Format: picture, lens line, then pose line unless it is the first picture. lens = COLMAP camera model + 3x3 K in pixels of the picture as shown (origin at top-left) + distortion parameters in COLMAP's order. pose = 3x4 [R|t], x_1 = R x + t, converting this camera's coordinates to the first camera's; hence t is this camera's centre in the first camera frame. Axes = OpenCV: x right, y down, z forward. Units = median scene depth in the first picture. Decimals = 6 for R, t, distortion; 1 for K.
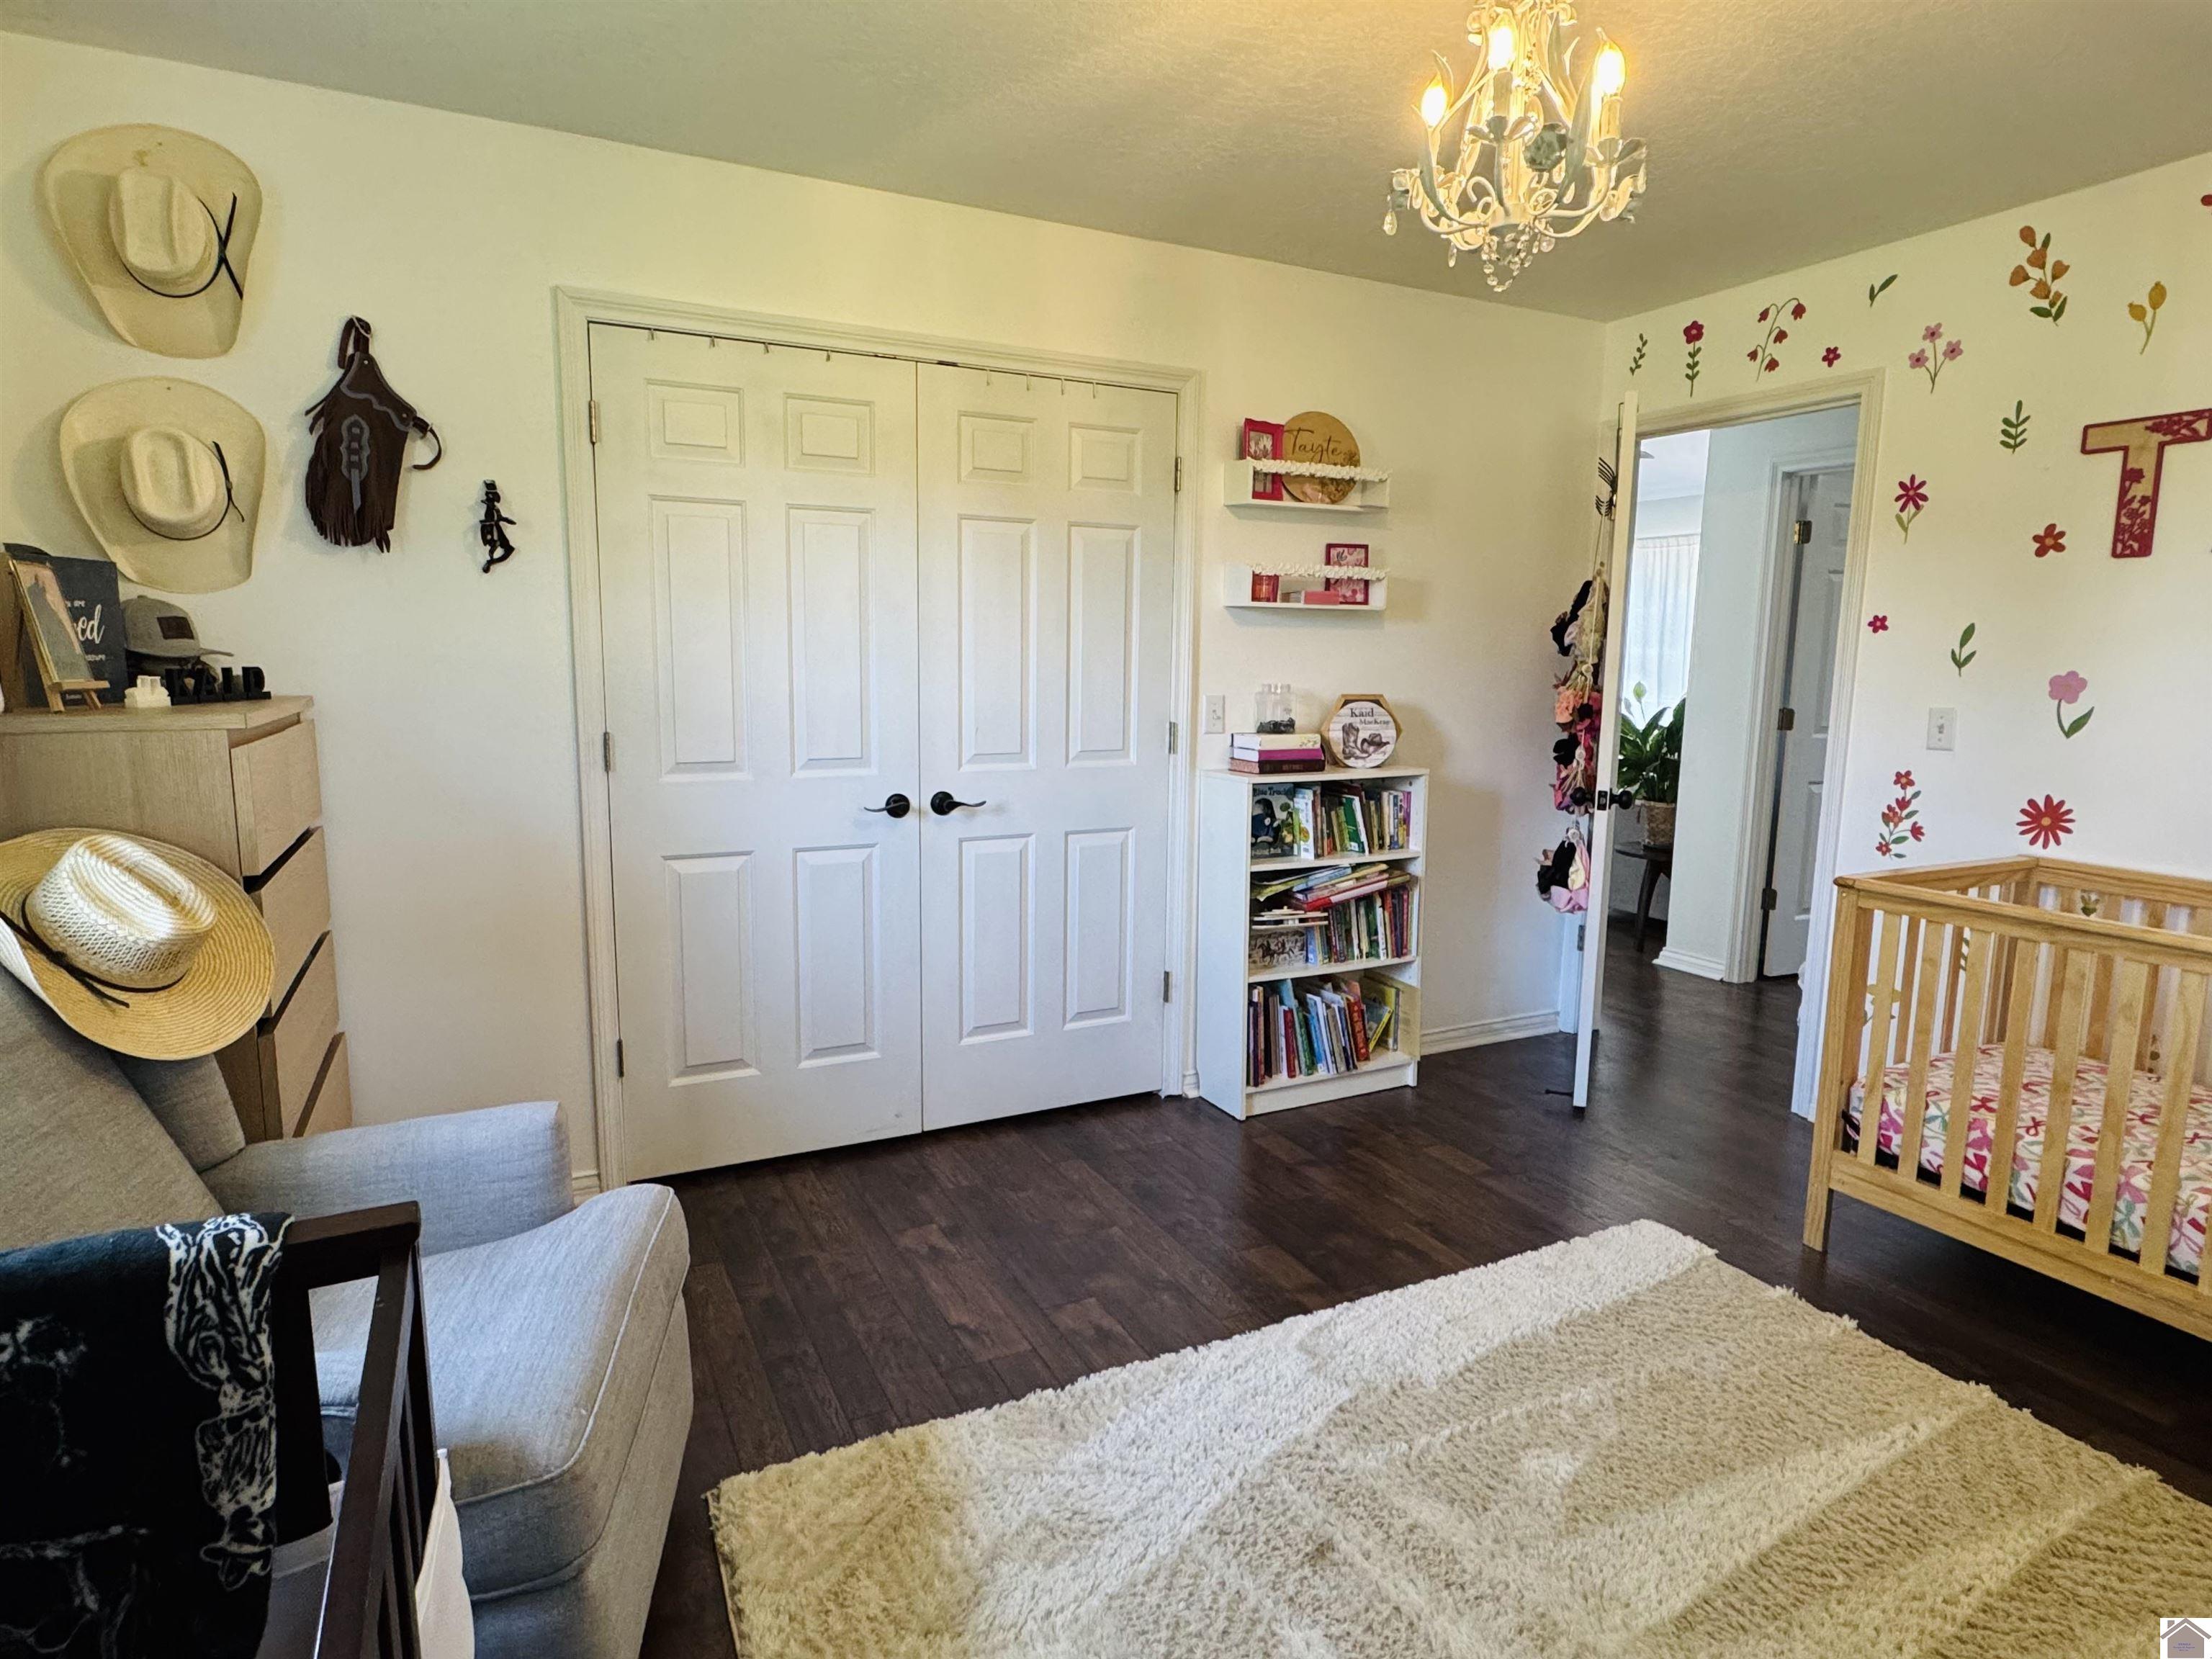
lens RADIAL K [[1213.7, 0, 1098.8], [0, 1213.7, 821.8], [0, 0, 1]] dist [-0.008426, 0.002479]
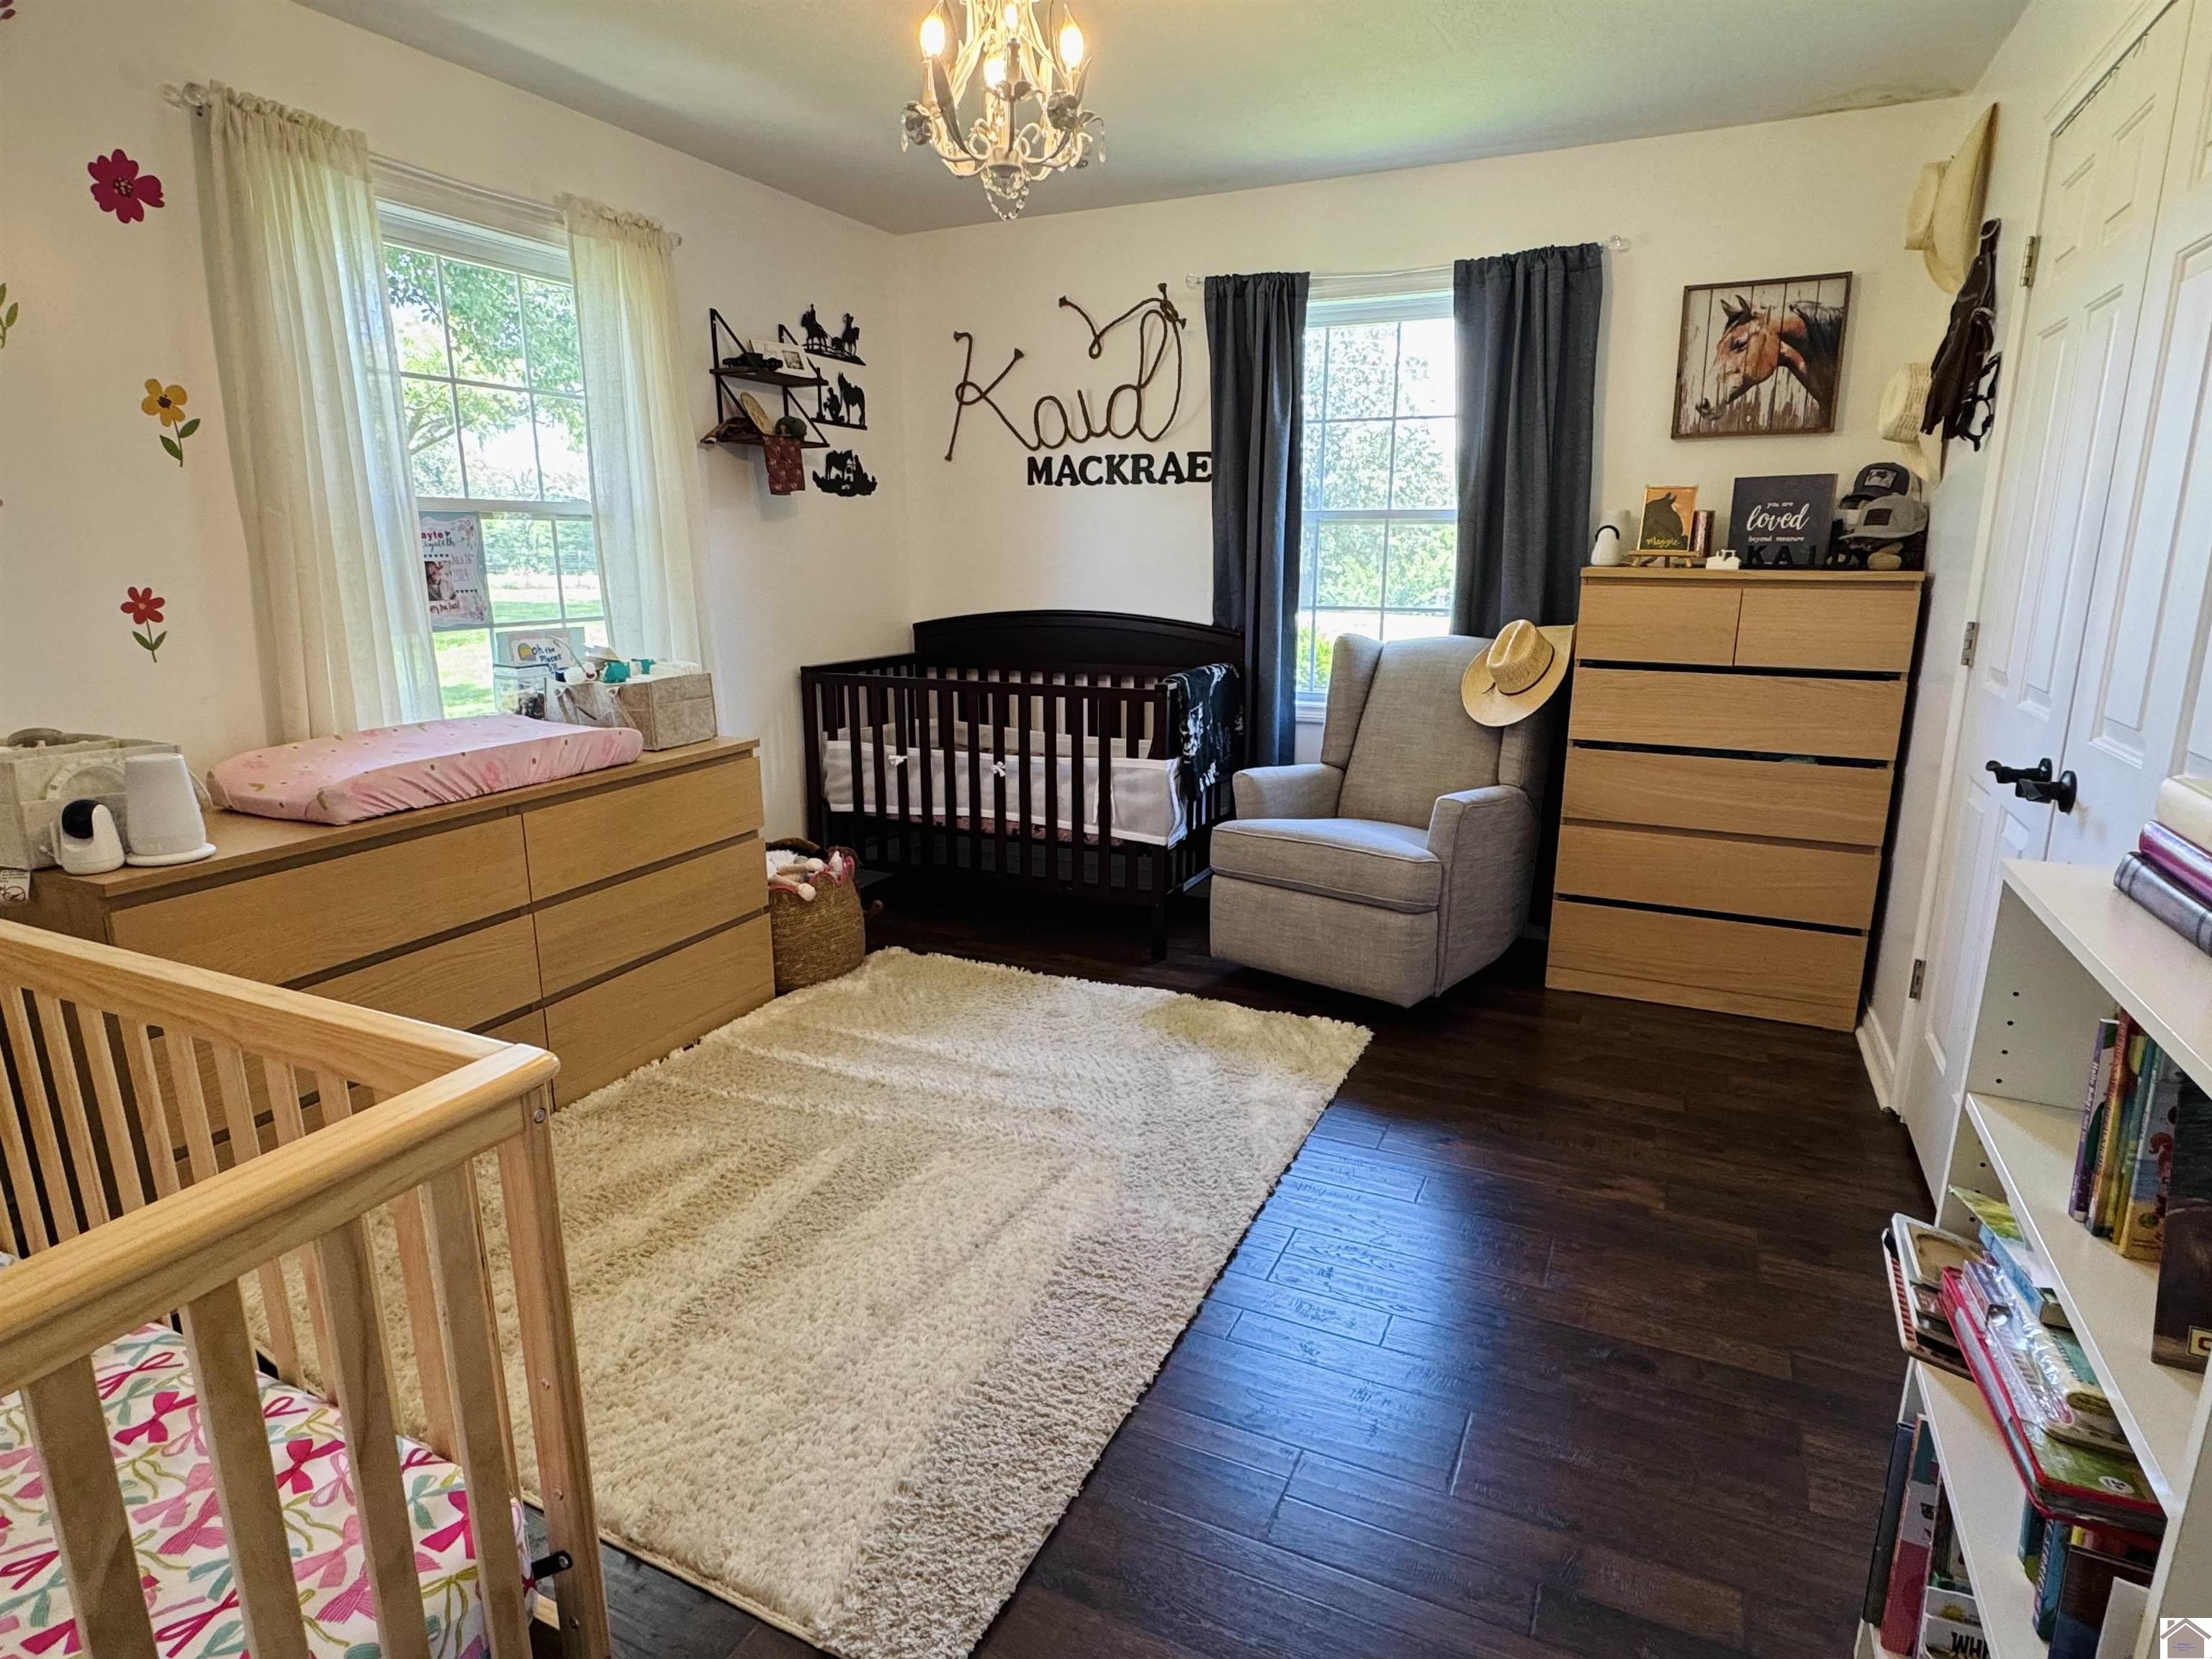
lens RADIAL K [[1213.7, 0, 1107.1], [0, 1213.7, 838.3], [0, 0, 1]] dist [-0.008426, 0.002479]
pose [[-0.783470, 0.140530, -0.605331, 0.631163], [-0.090886, 0.937708, 0.335325, -0.157260], [0.614747, 0.317733, -0.721894, 1.256789]]
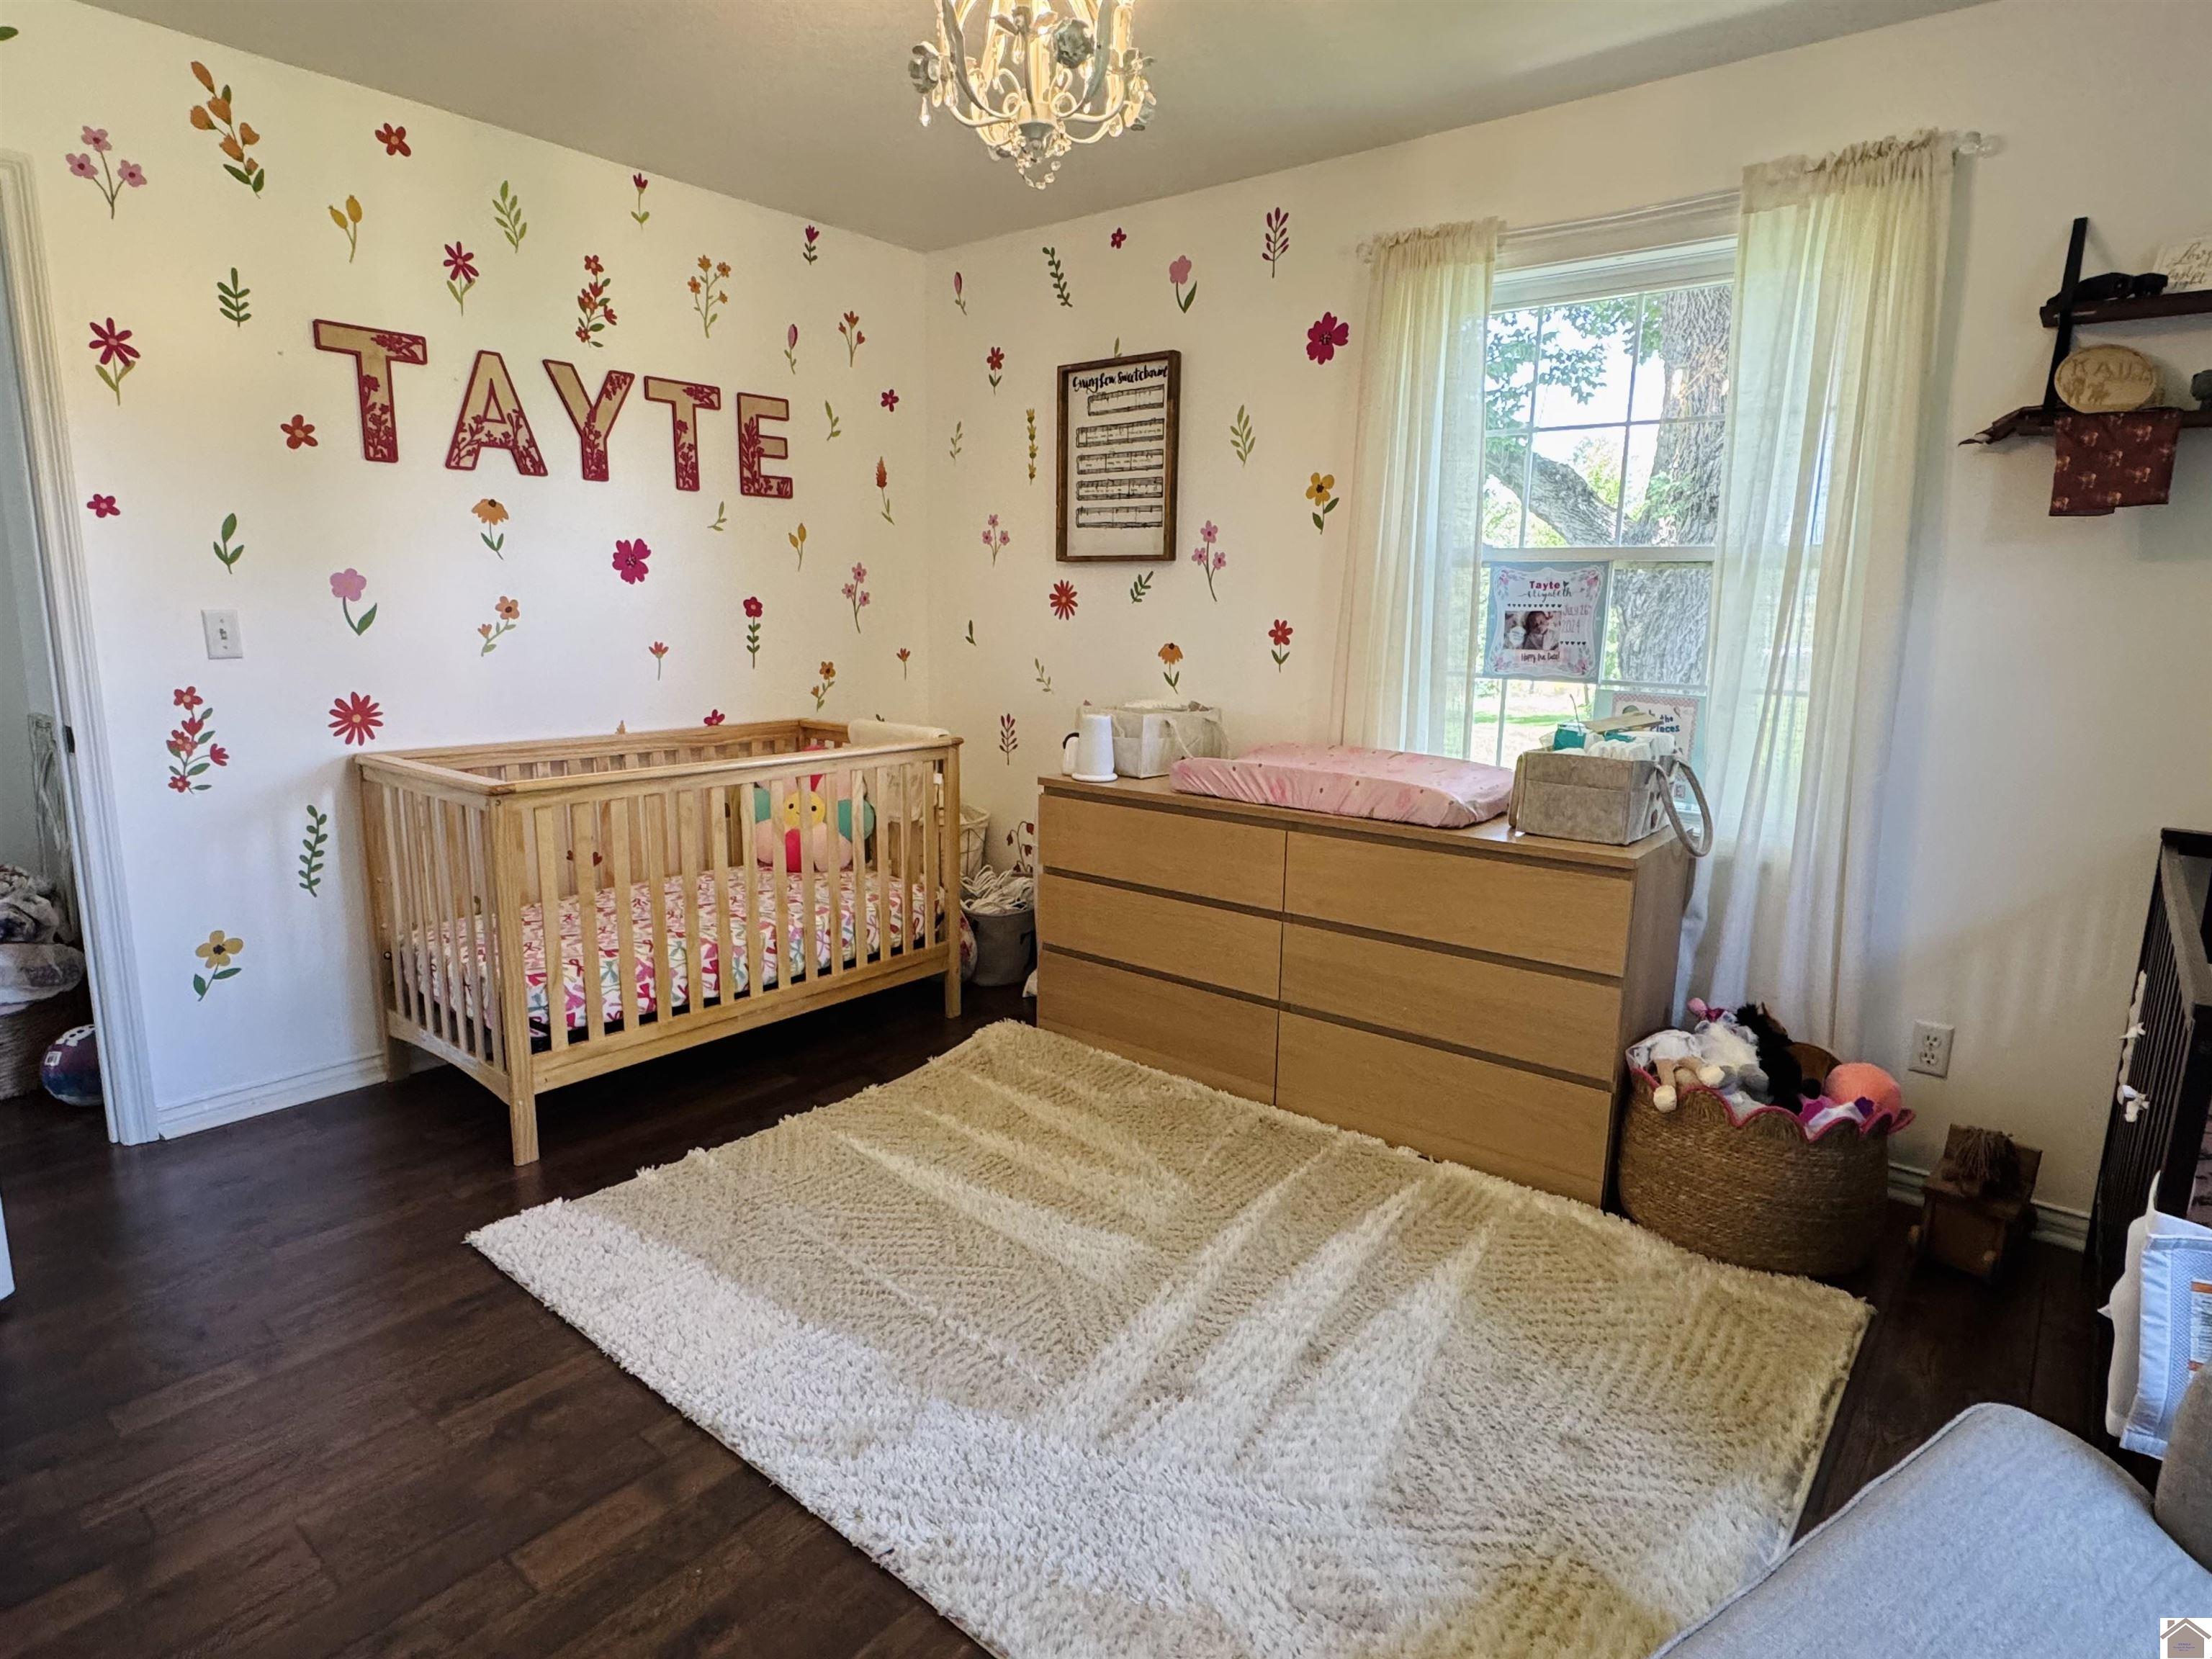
lens RADIAL K [[1213.7, 0, 1100.8], [0, 1213.7, 824.8], [0, 0, 1]] dist [-0.008426, 0.002479]
pose [[-0.402390, -0.182858, 0.897020, -0.405387], [0.107517, 0.963628, 0.244667, -0.097610], [-0.909133, 0.194896, -0.368093, 0.837120]]
